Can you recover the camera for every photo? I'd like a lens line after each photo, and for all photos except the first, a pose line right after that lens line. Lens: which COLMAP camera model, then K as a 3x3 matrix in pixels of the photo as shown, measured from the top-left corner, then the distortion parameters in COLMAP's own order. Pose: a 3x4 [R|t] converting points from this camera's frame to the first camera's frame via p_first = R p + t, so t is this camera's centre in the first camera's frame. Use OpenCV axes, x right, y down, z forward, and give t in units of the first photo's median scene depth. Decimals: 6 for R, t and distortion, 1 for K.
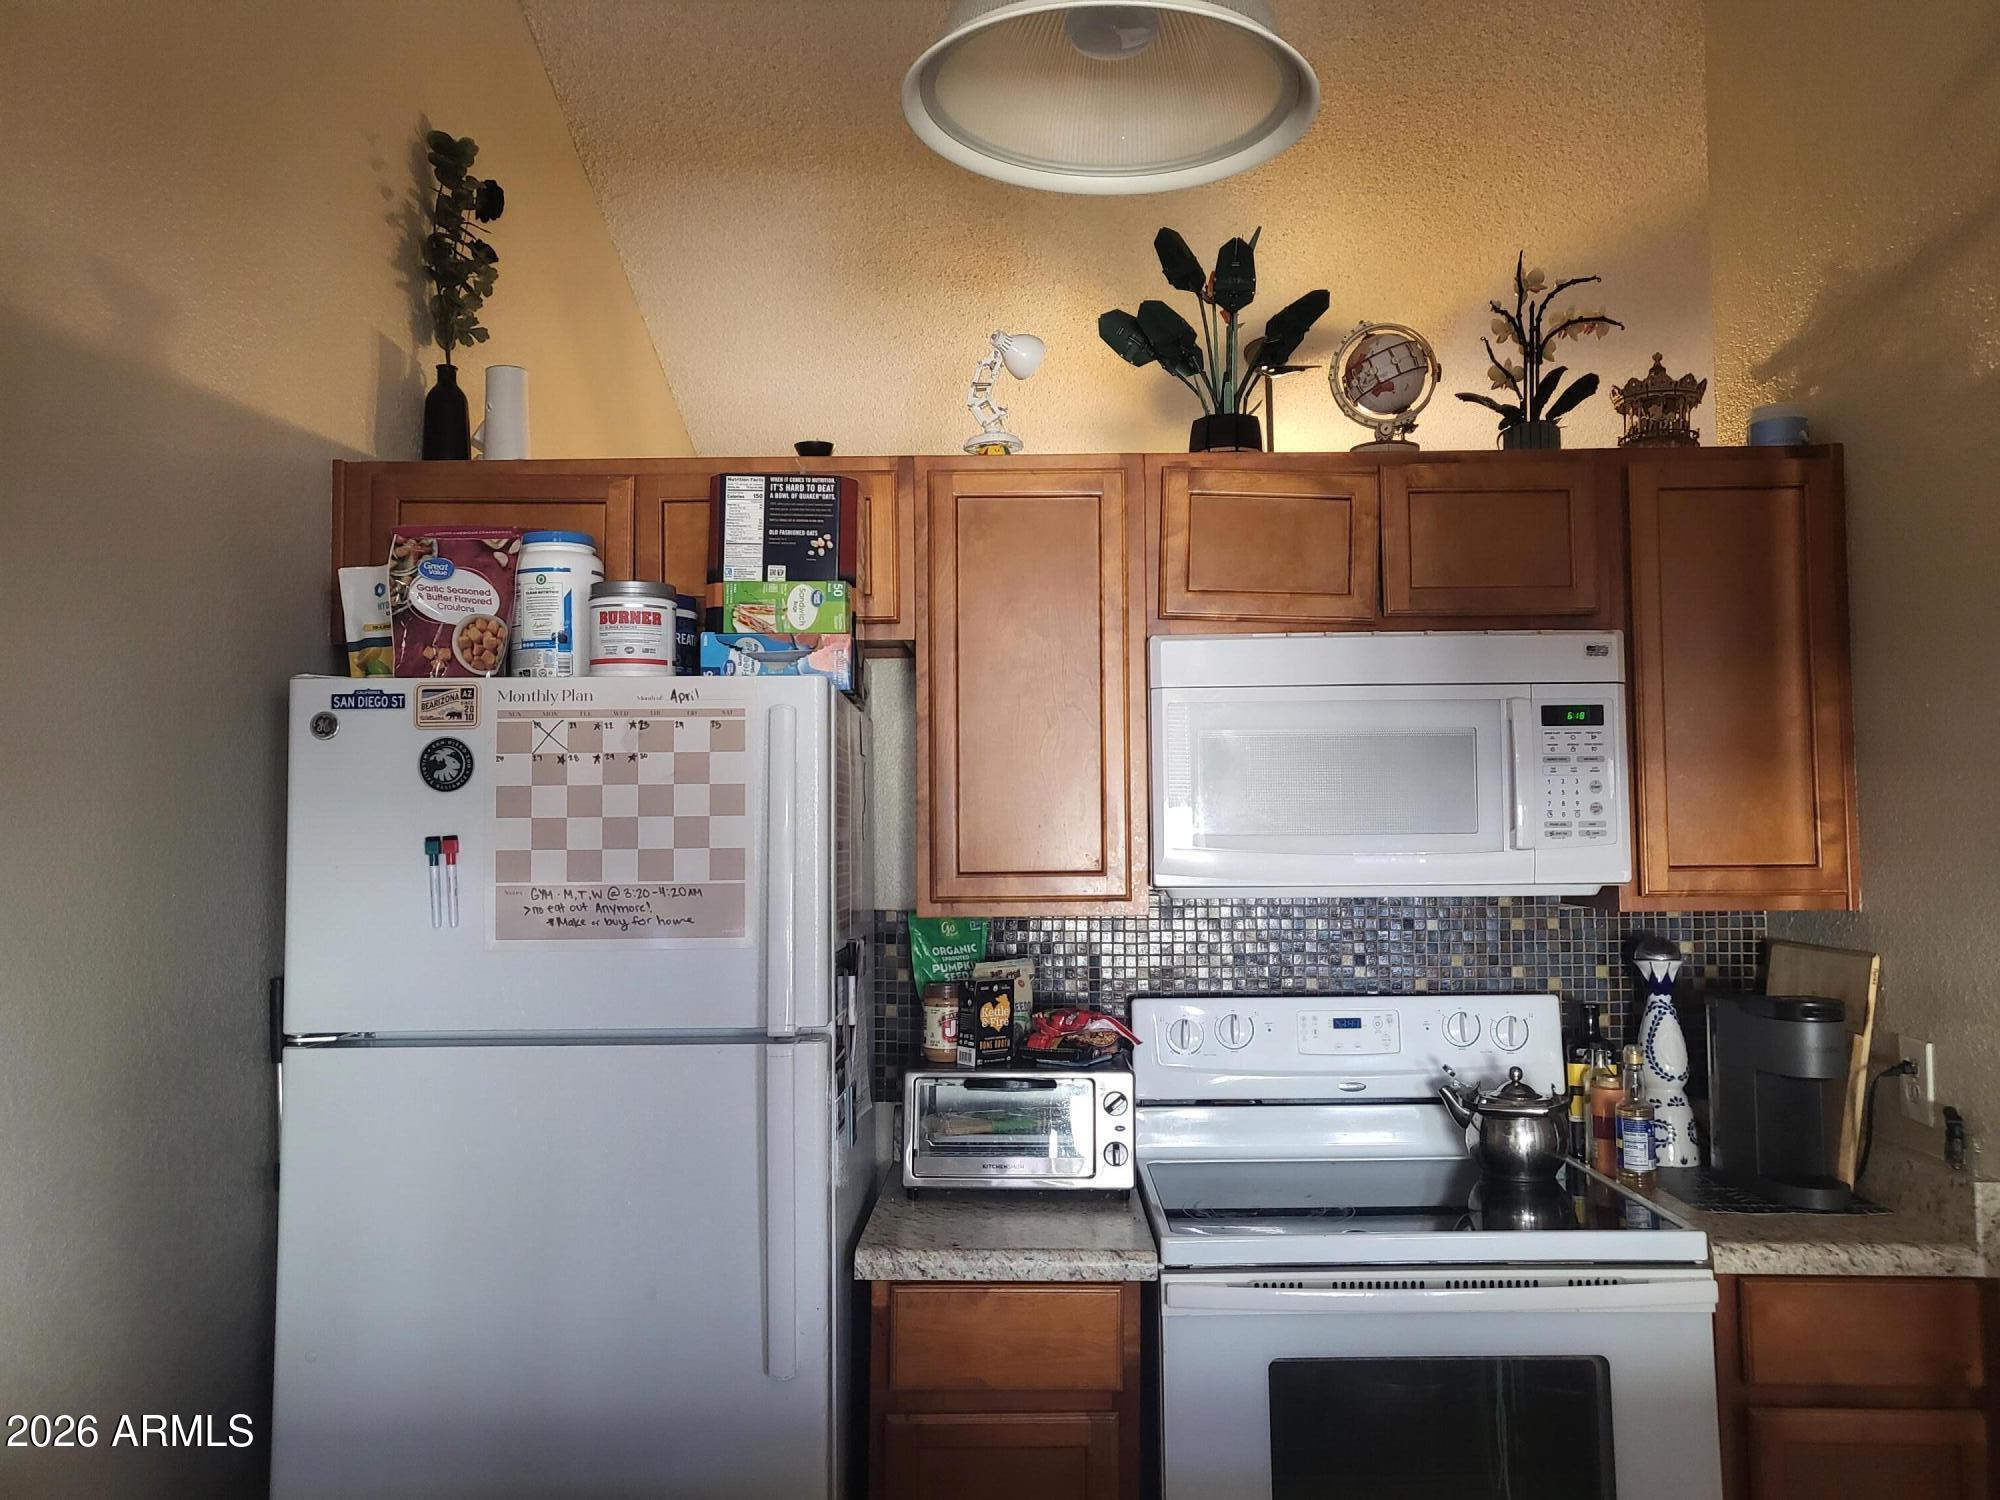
lens RADIAL K [[1517.8, 0, 1041.1], [0, 1517.8, 737.1], [0, 0, 1]] dist [0.014165, 0.002059]
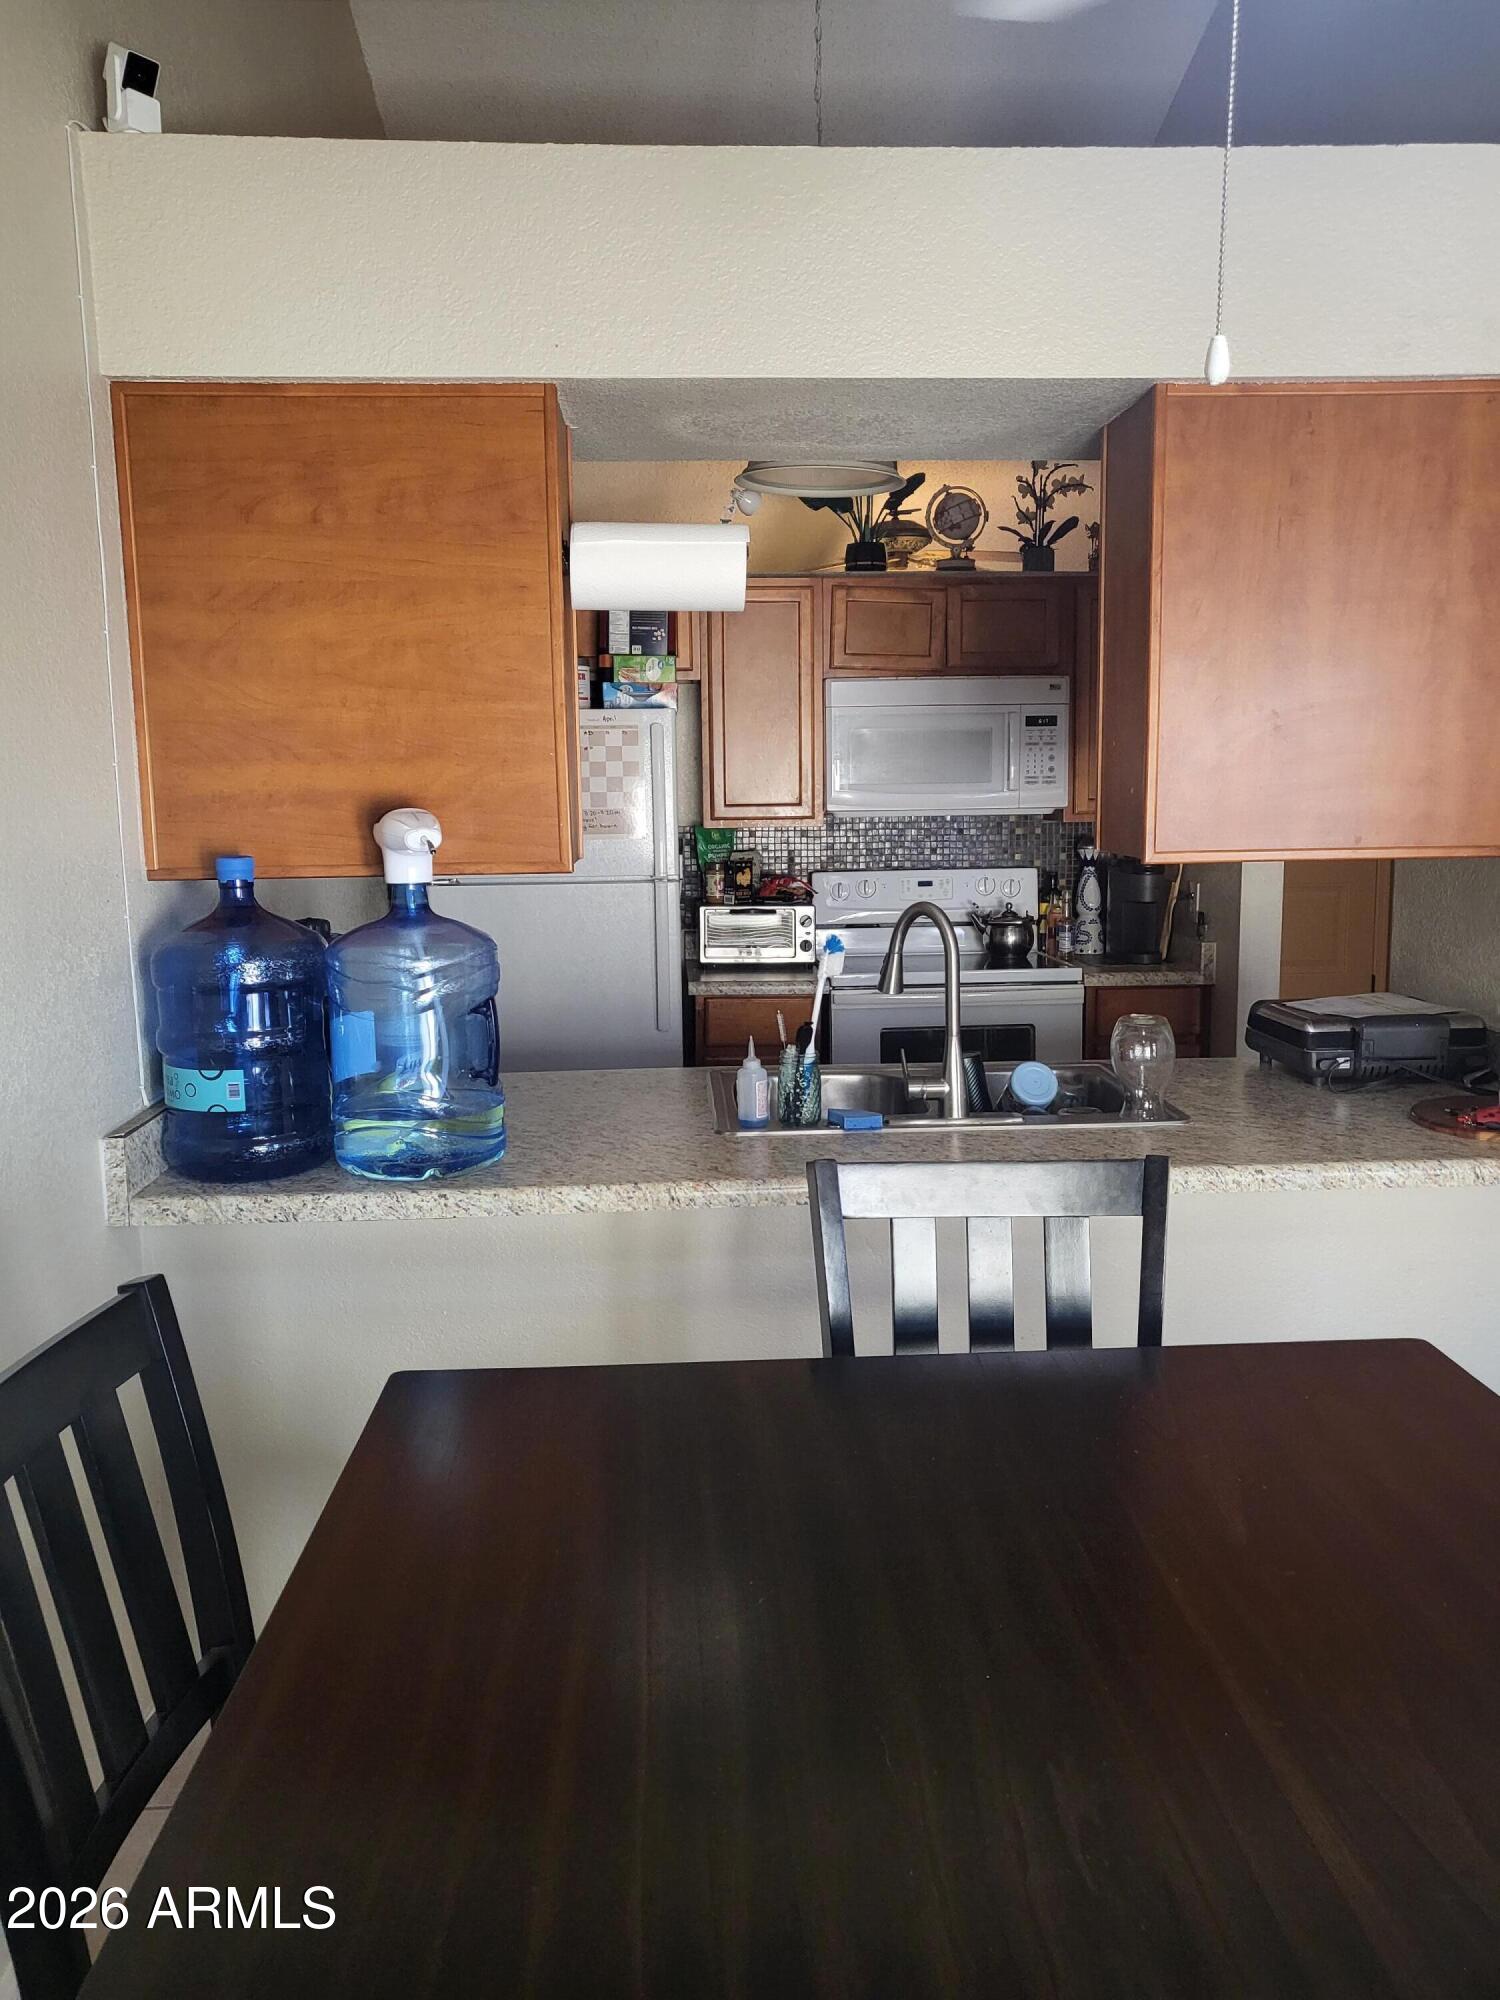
lens RADIAL K [[1525.2, 0, 750.0], [0, 1525.2, 1000.0], [0, 0, 1]] dist [-0.001008, 0.066245]
pose [[0.998631, -0.012937, 0.050681, -0.122958], [0.002250, 0.978659, 0.205479, -0.064809], [-0.052258, -0.205084, 0.977348, -0.933953]]
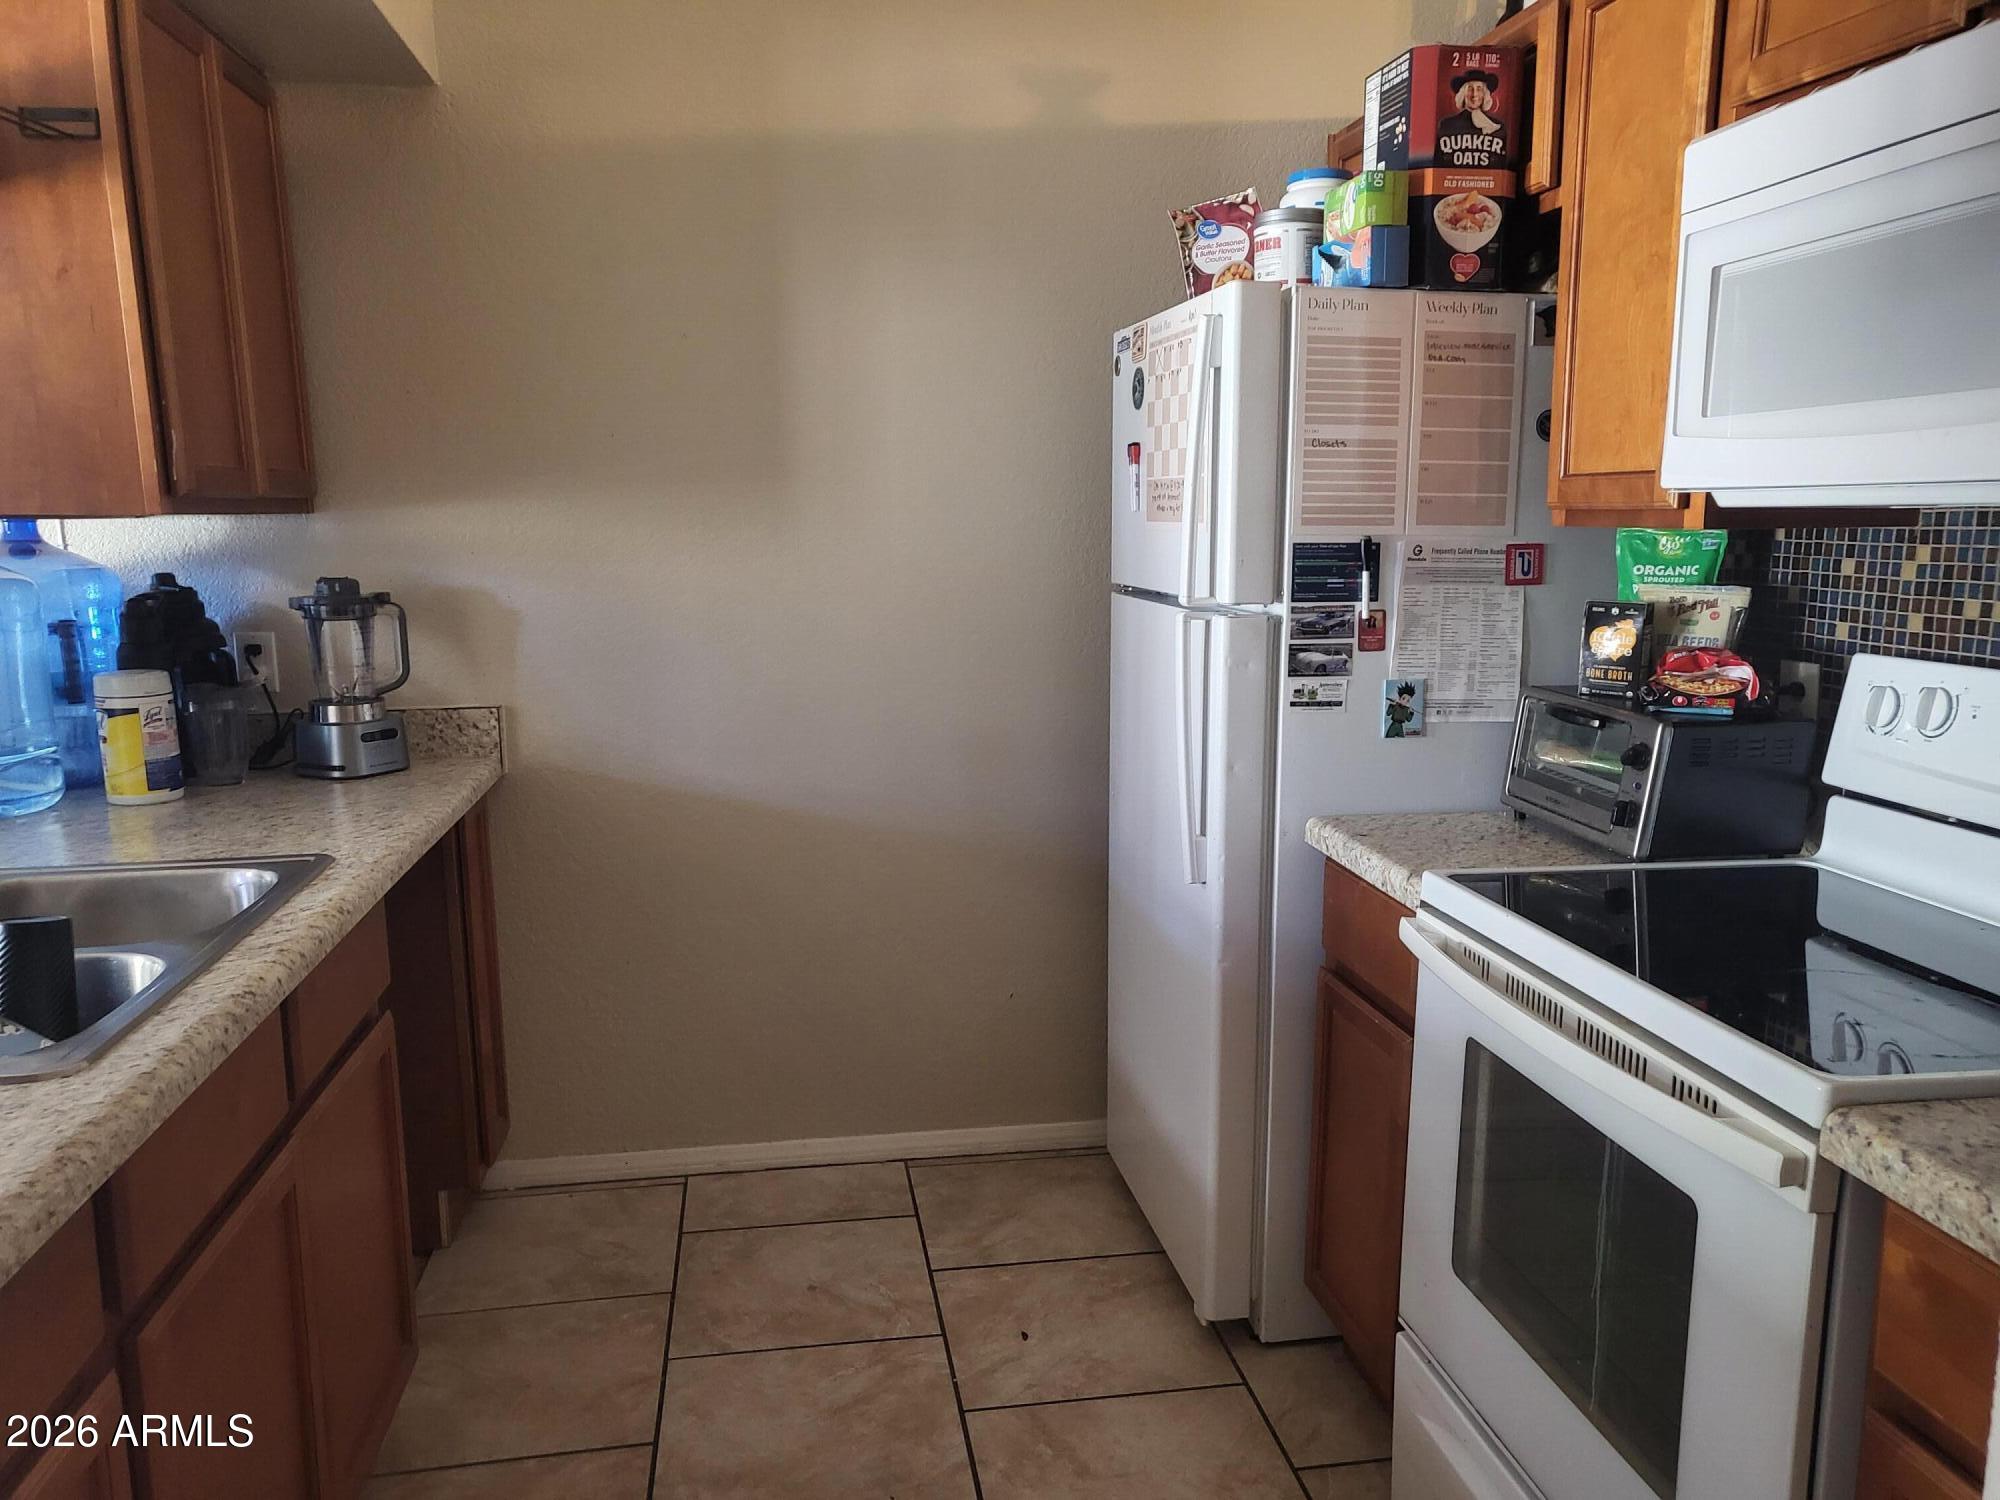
lens RADIAL K [[1525.2, 0, 1003.8], [0, 1525.2, 747.2], [0, 0, 1]] dist [-0.001008, 0.066245]
pose [[0.175898, 0.161072, -0.971142, 0.759432], [0.059037, 0.983021, 0.173735, 0.070851], [0.982637, -0.087893, 0.163402, 0.513144]]
